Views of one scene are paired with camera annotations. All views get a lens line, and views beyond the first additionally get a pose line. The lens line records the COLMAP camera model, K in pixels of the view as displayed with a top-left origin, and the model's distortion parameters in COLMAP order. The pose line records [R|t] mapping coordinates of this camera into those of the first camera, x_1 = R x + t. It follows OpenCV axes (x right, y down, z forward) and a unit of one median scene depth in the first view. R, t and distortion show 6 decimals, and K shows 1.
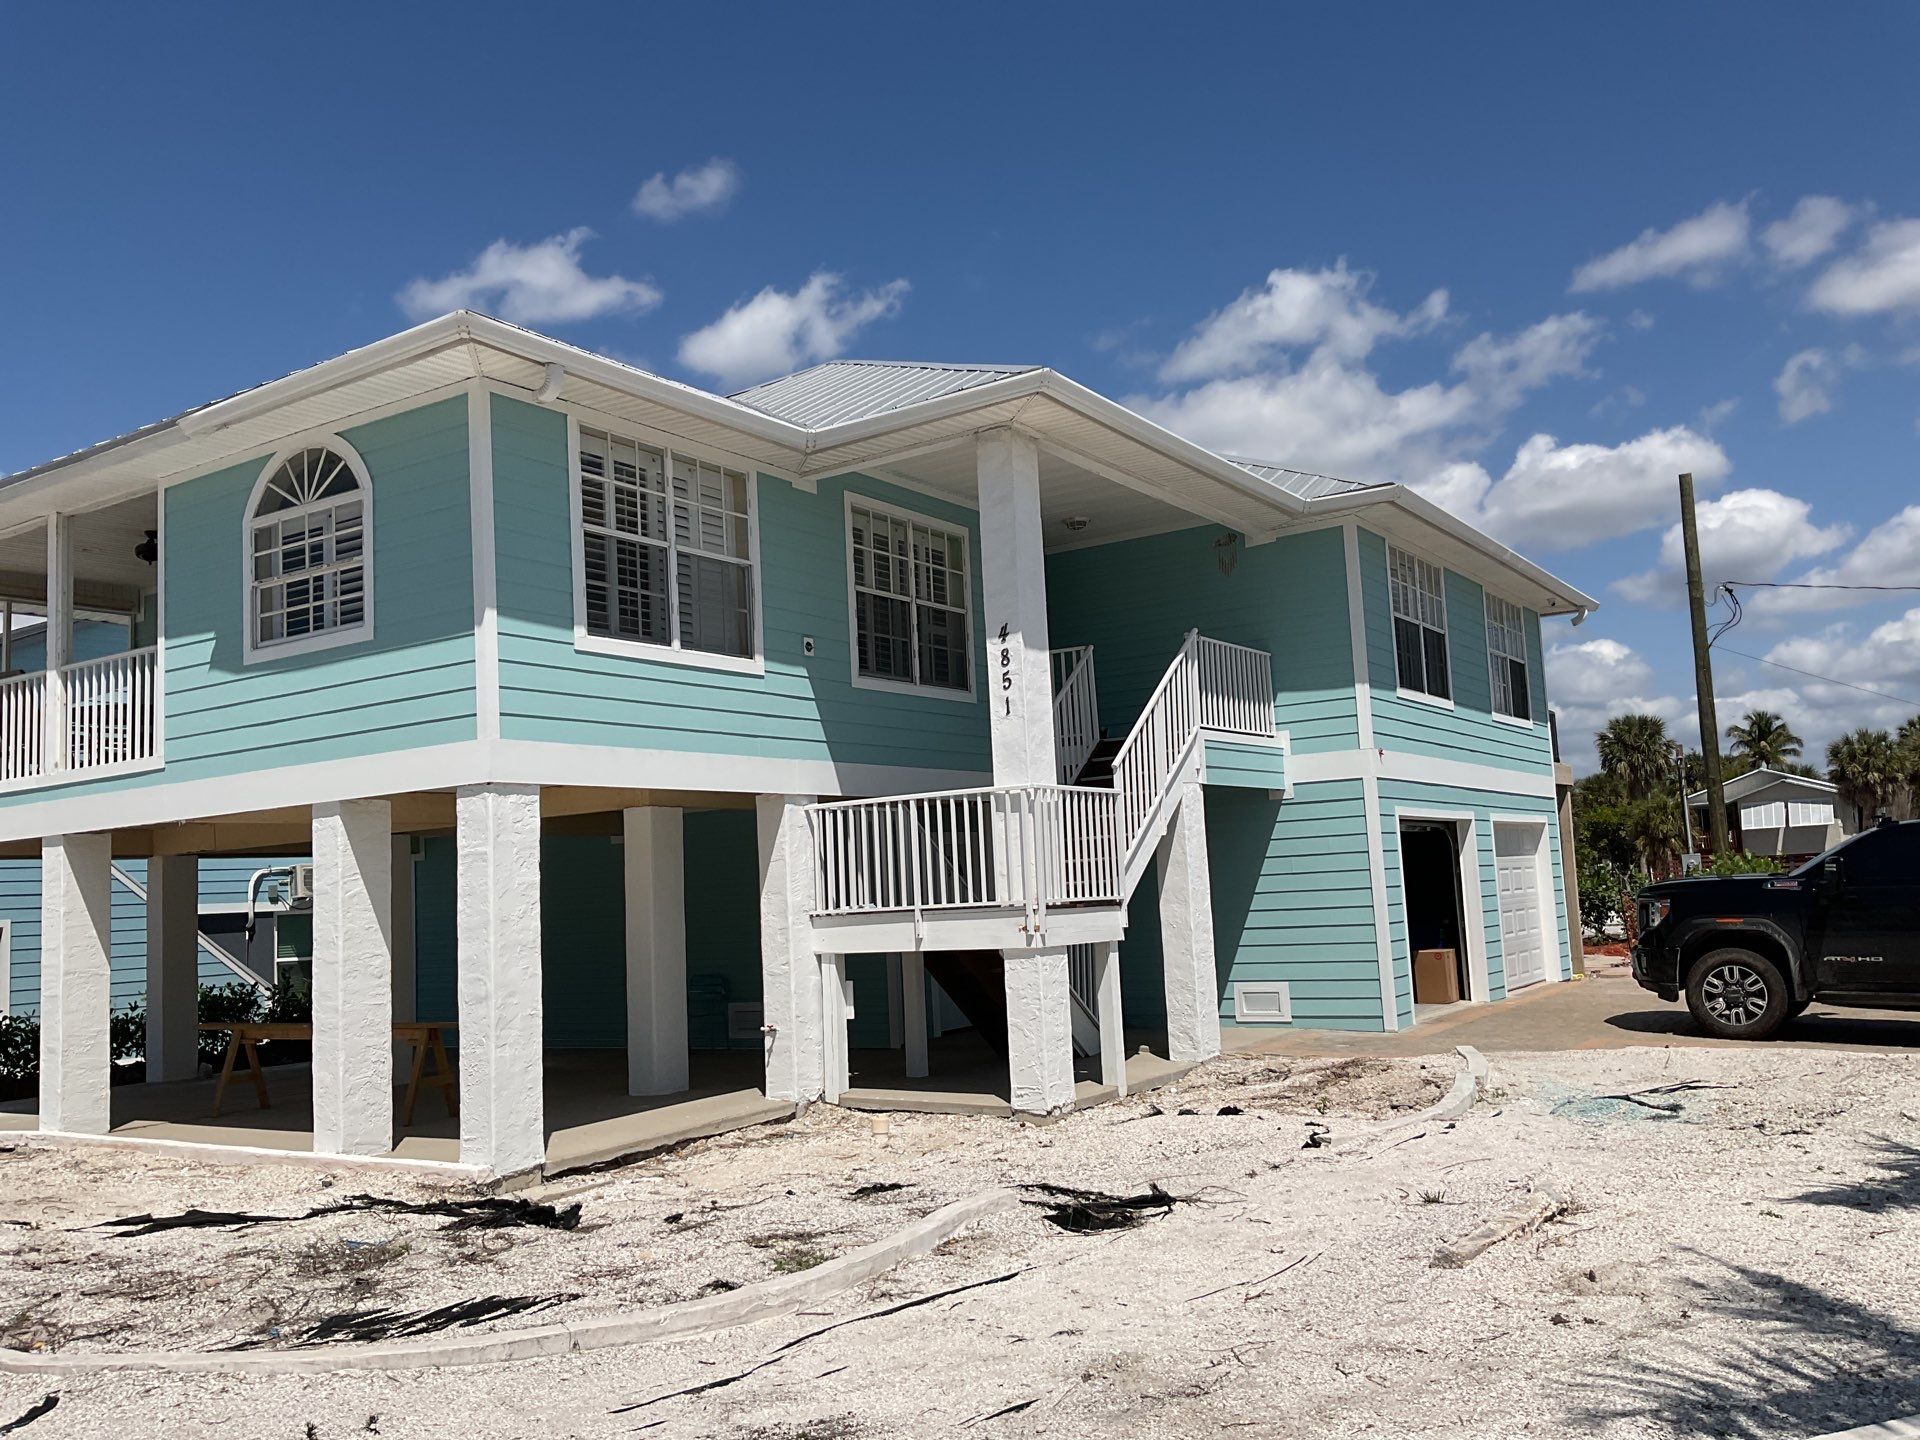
lens RADIAL K [[1588.3, 0, 960.0], [0, 1588.3, 720.0], [0, 0, 1]] dist [0.127148, -0.263563]
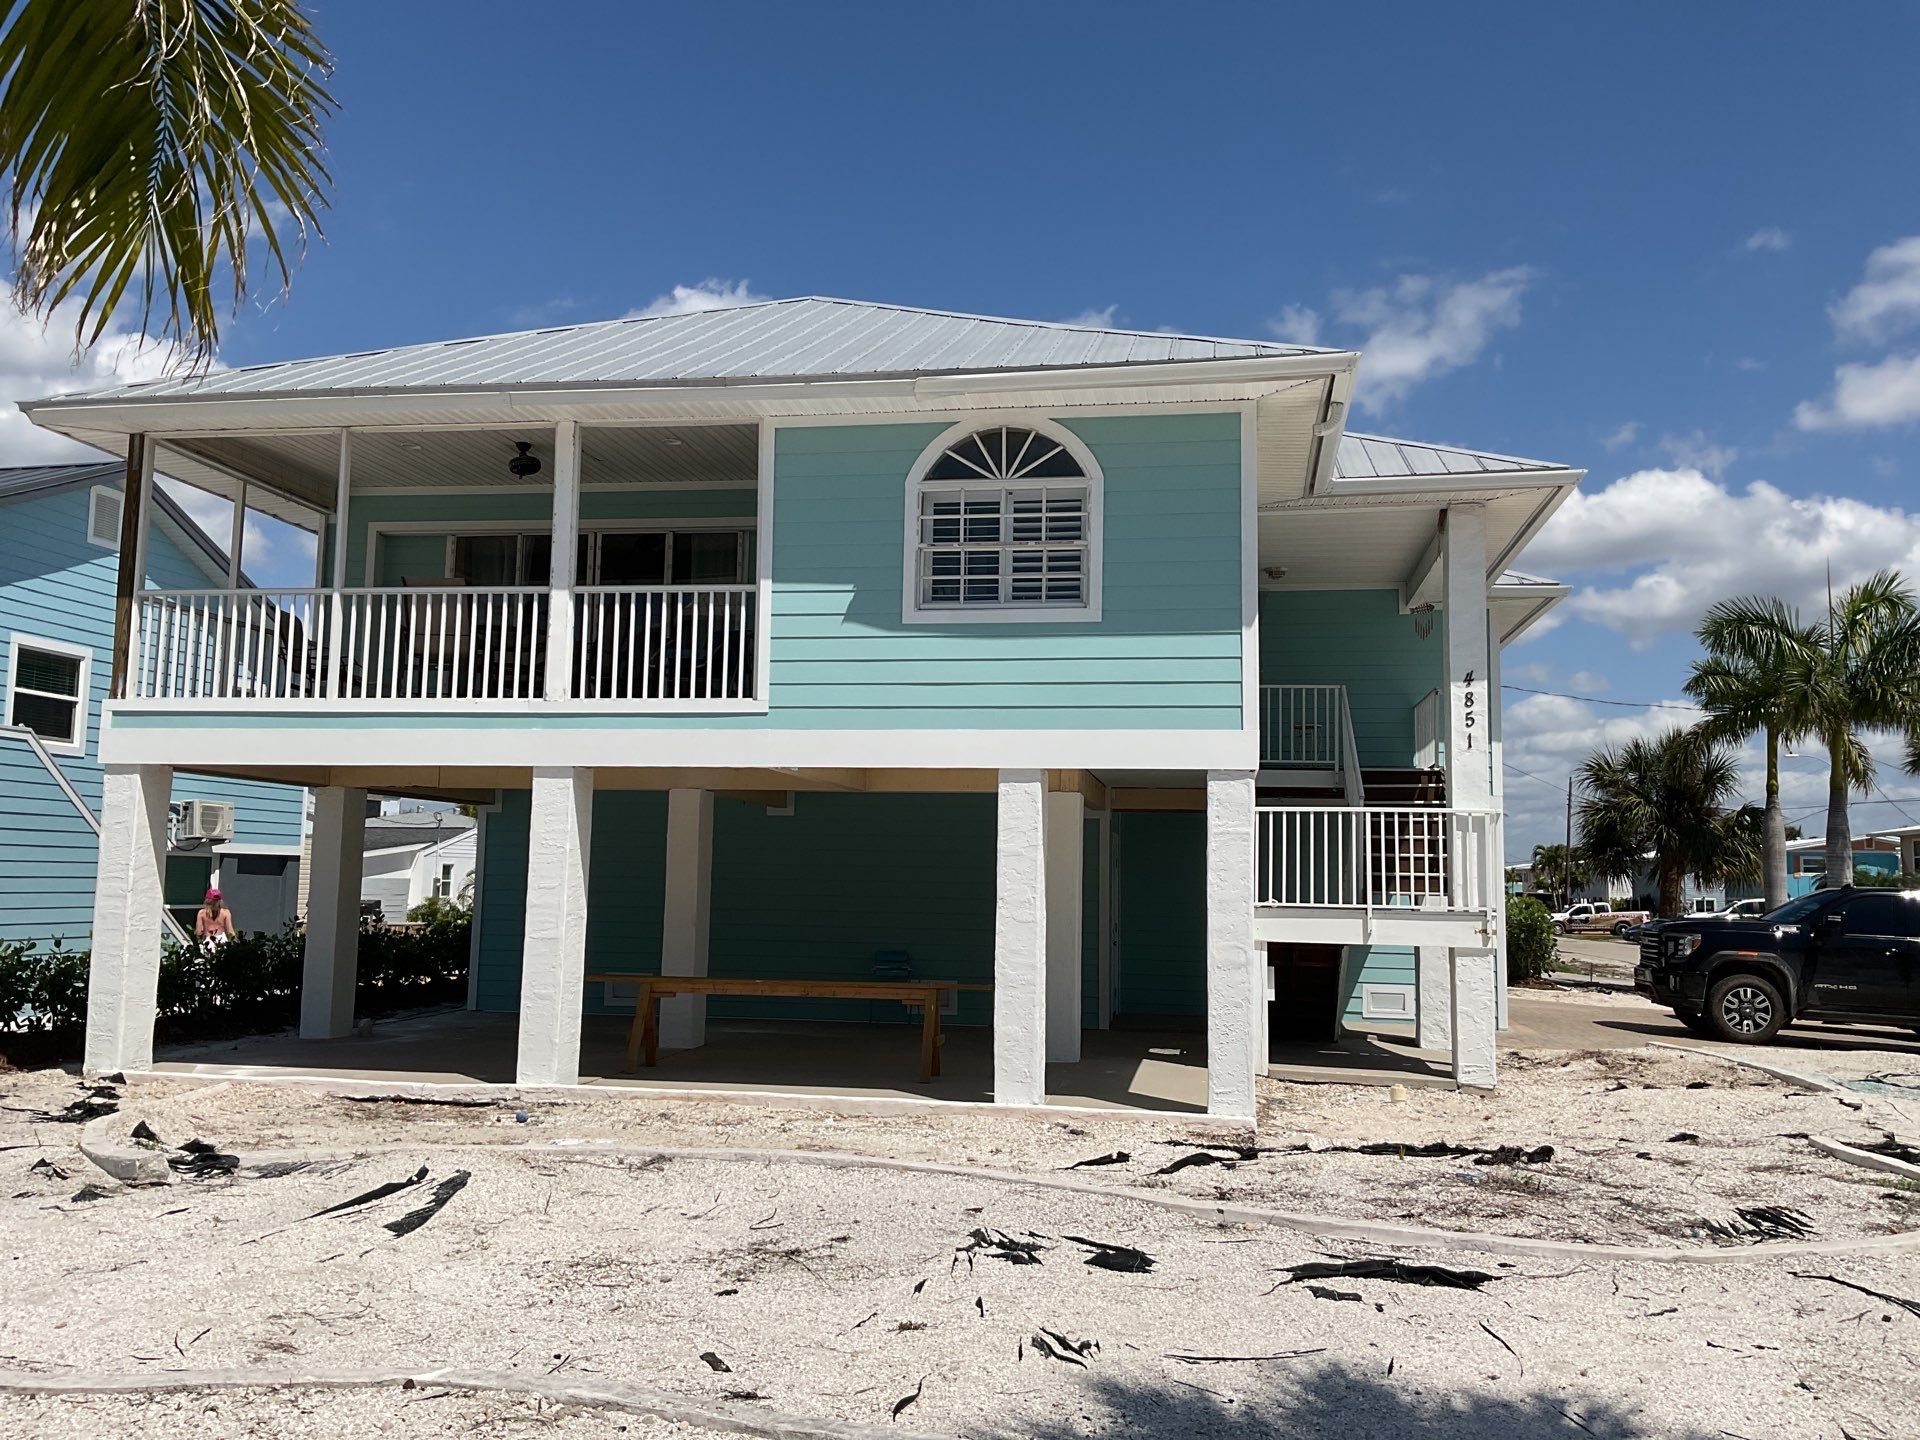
lens RADIAL K [[1588.3, 0, 960.0], [0, 1588.3, 720.0], [0, 0, 1]] dist [0.127148, -0.263563]
pose [[0.911809, 0.110783, 0.395389, -0.782021], [-0.109856, 0.993631, -0.025063, 0.046631], [-0.395647, -0.020583, 0.918172, 0.062099]]
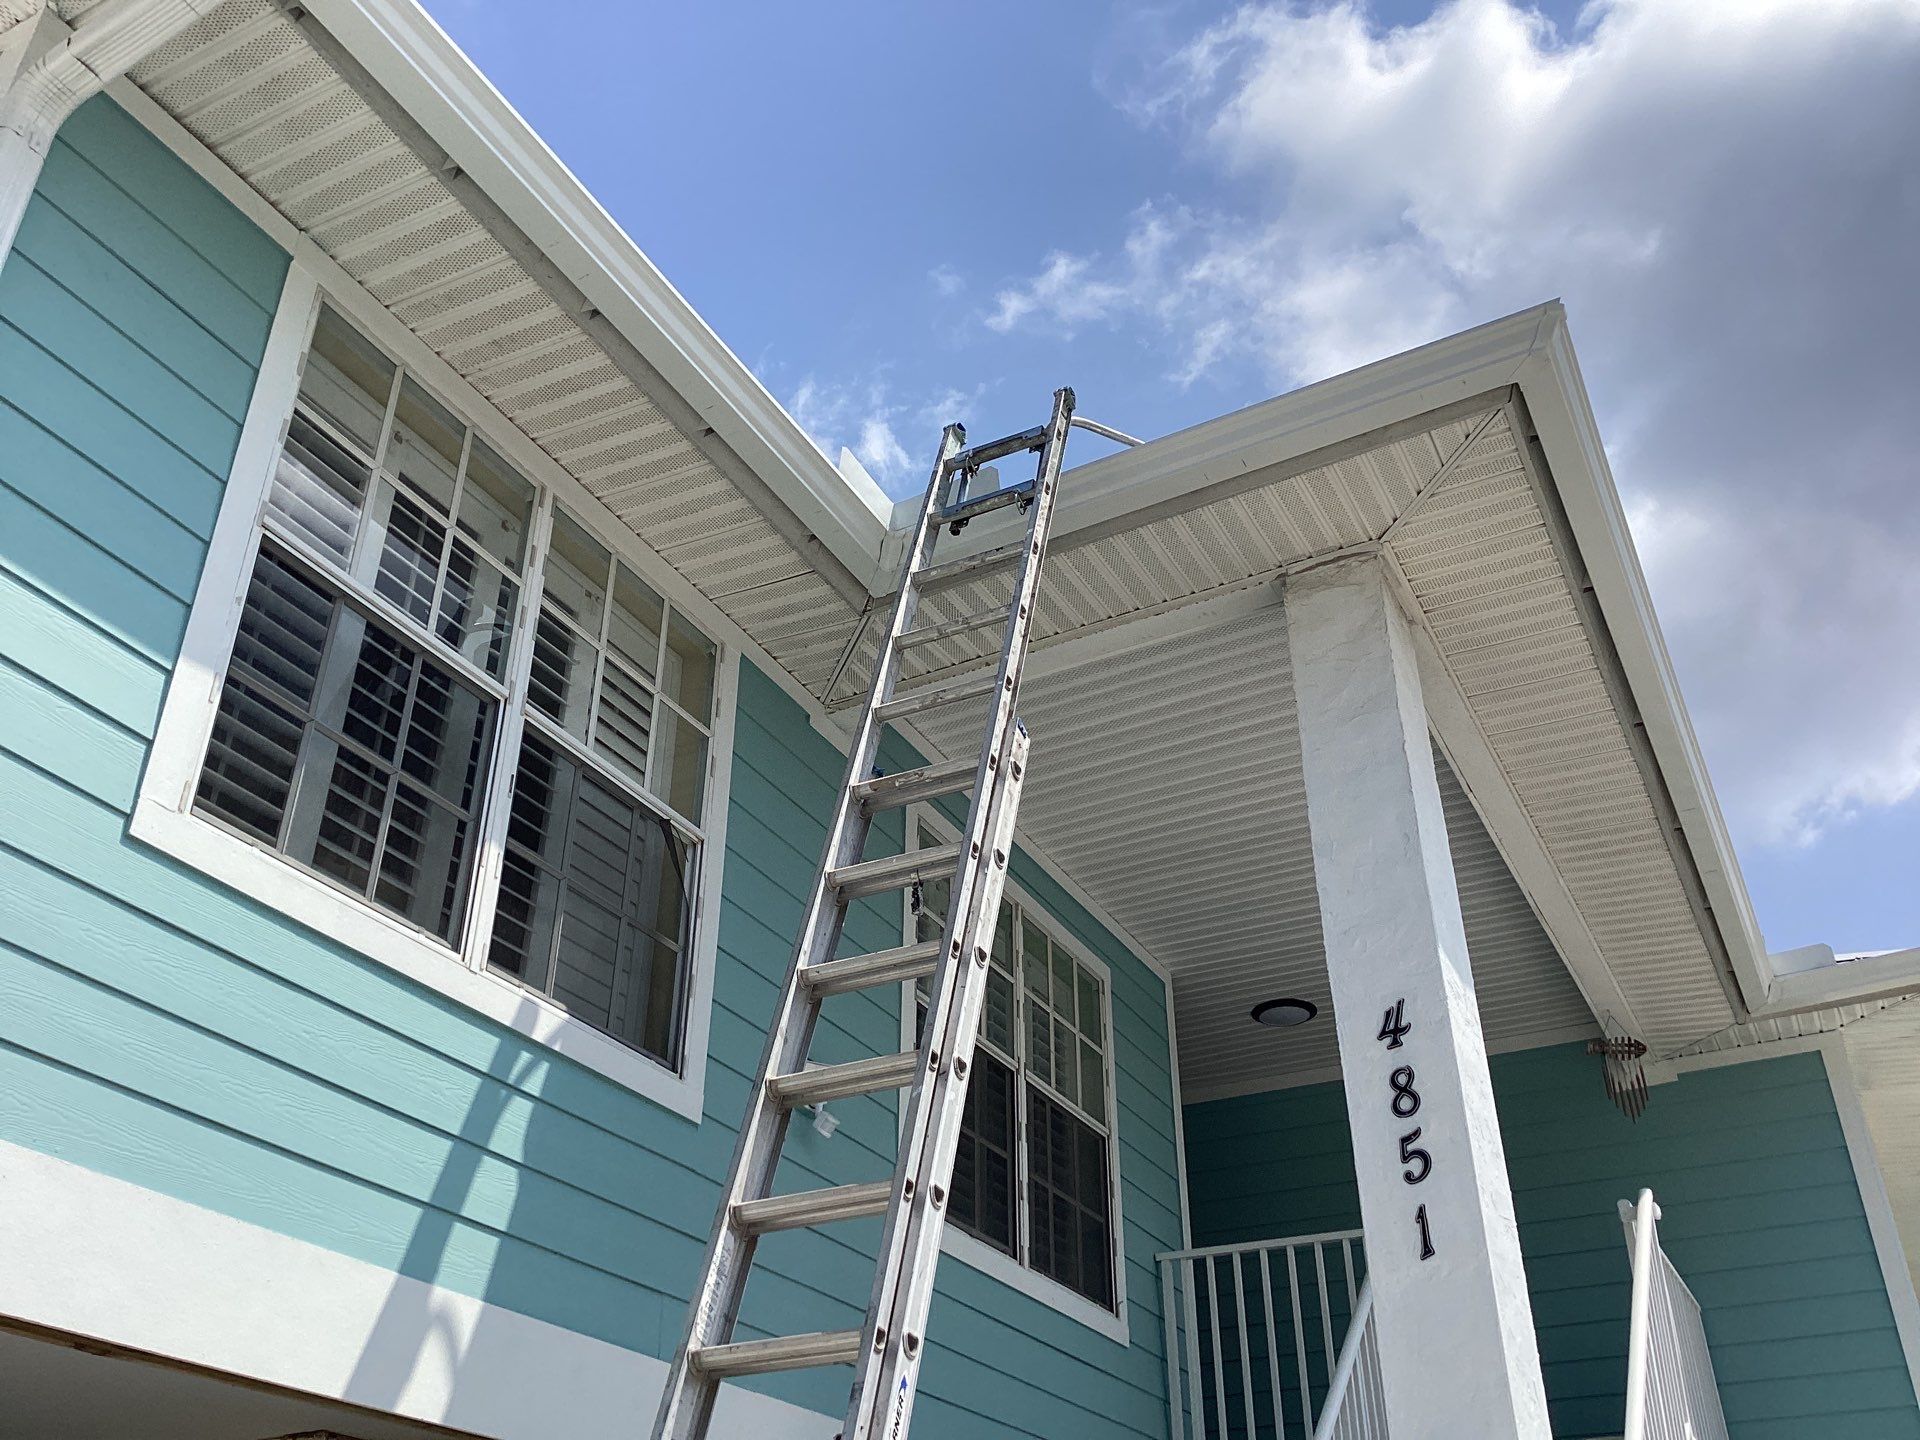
lens RADIAL K [[1755.6, 0, 960.0], [0, 1755.6, 720.0], [0, 0, 1]] dist [0.130936, -0.218531]
pose [[0.994591, 0.090765, 0.050495, -0.097570], [-0.059906, 0.898442, -0.434987, 0.064397], [-0.084849, 0.429609, 0.899020, 0.618797]]
